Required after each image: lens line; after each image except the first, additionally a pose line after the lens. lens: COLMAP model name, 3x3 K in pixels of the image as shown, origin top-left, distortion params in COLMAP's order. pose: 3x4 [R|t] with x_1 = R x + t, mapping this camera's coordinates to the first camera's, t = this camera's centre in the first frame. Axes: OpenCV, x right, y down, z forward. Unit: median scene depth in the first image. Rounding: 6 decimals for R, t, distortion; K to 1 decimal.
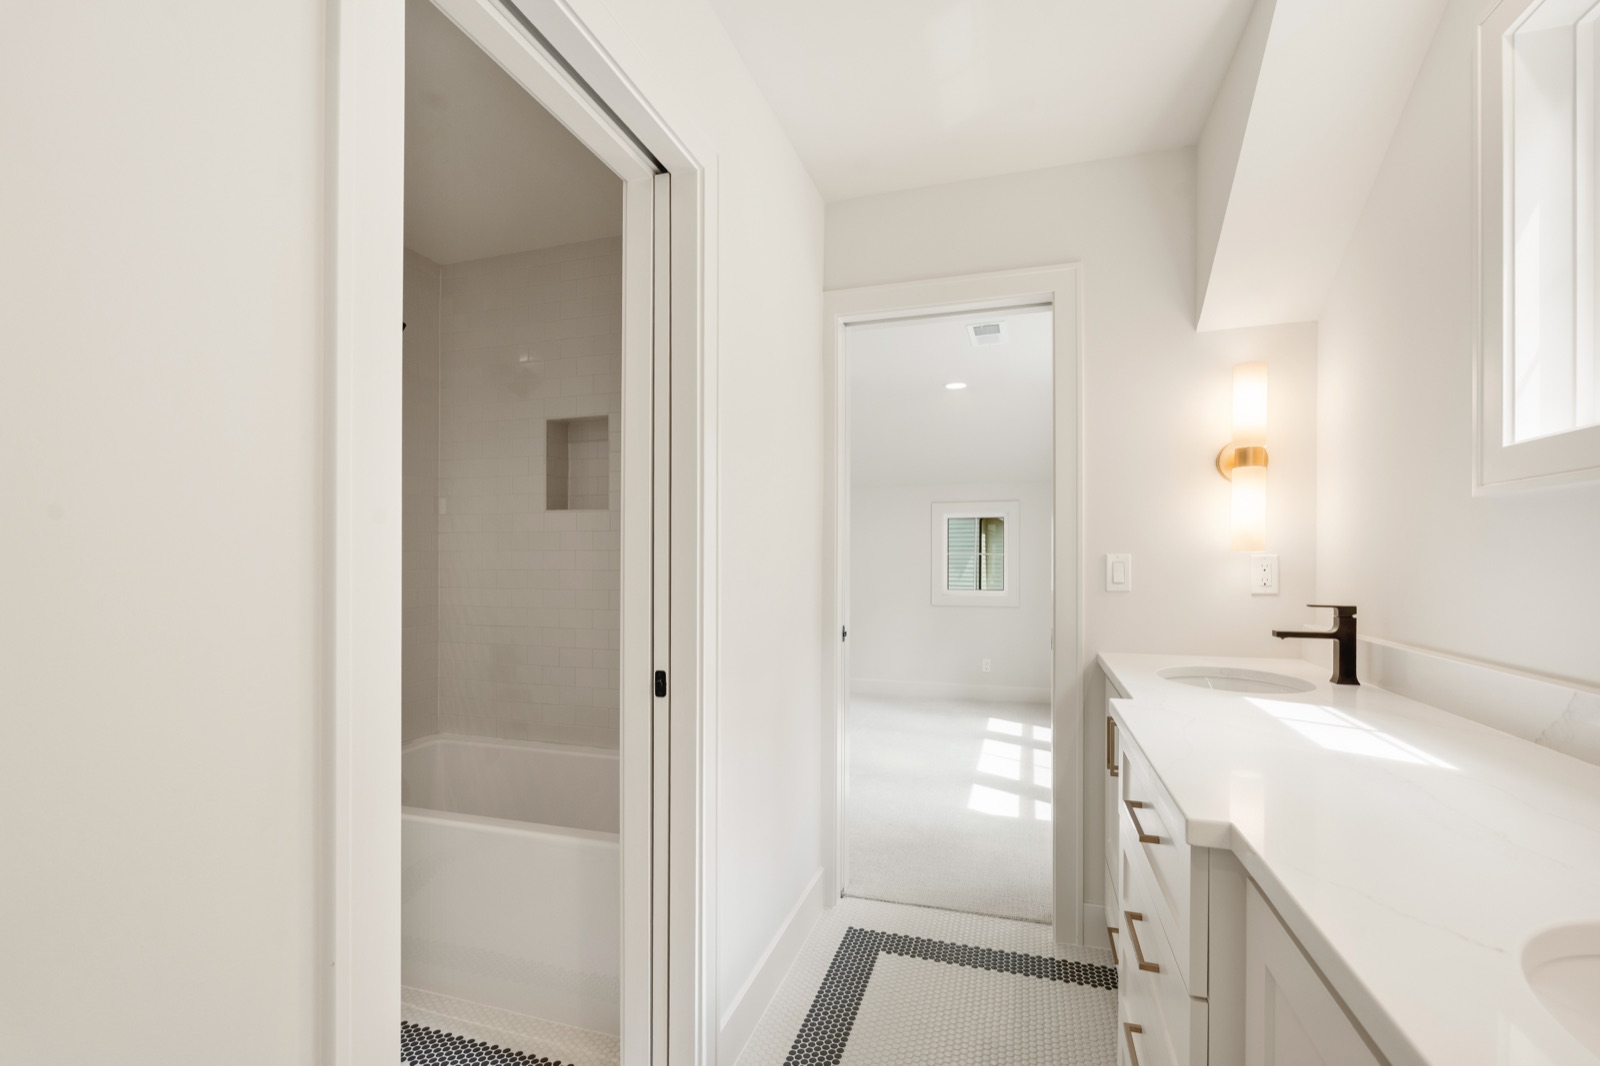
lens RADIAL K [[709.4, 0, 785.9], [0, 709.4, 557.3], [0, 0, 1]] dist [0.001631, -0.000733]
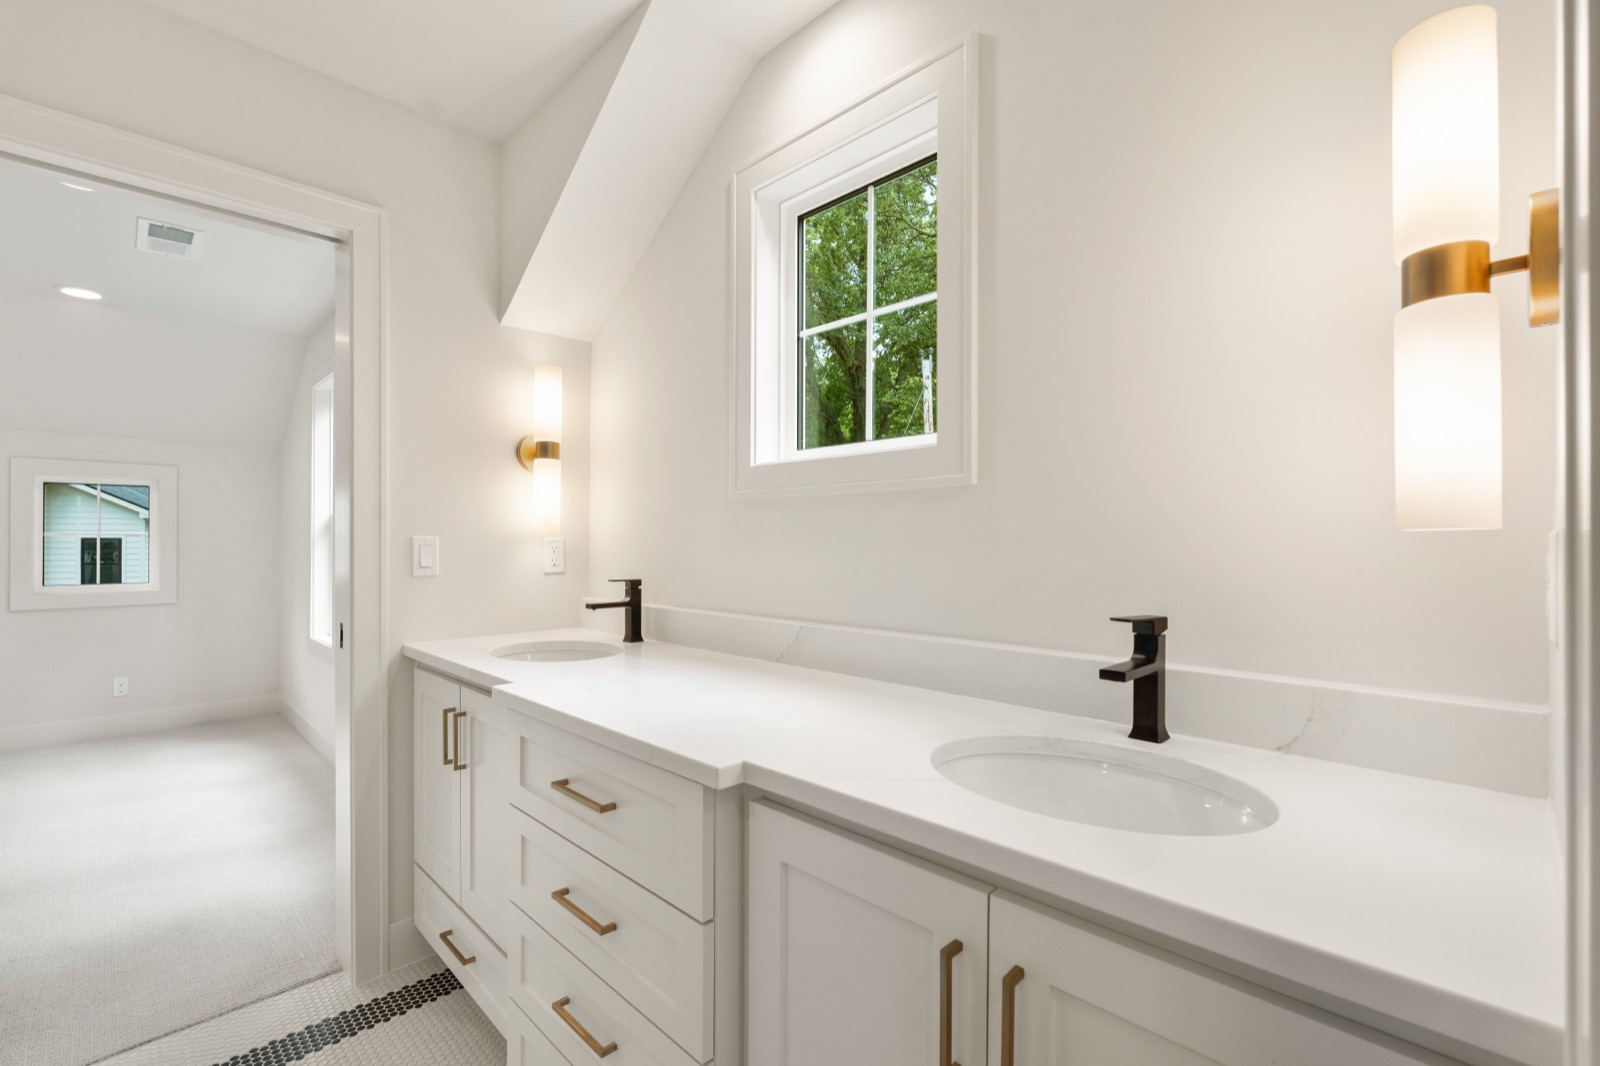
lens RADIAL K [[709.4, 0, 797.0], [0, 709.4, 541.5], [0, 0, 1]] dist [0.001631, -0.000733]
pose [[0.453870, 0.001175, 0.891067, -0.157705], [-0.003138, 0.999995, 0.000280, 0.000237], [-0.891062, -0.002923, 0.453871, 0.142900]]
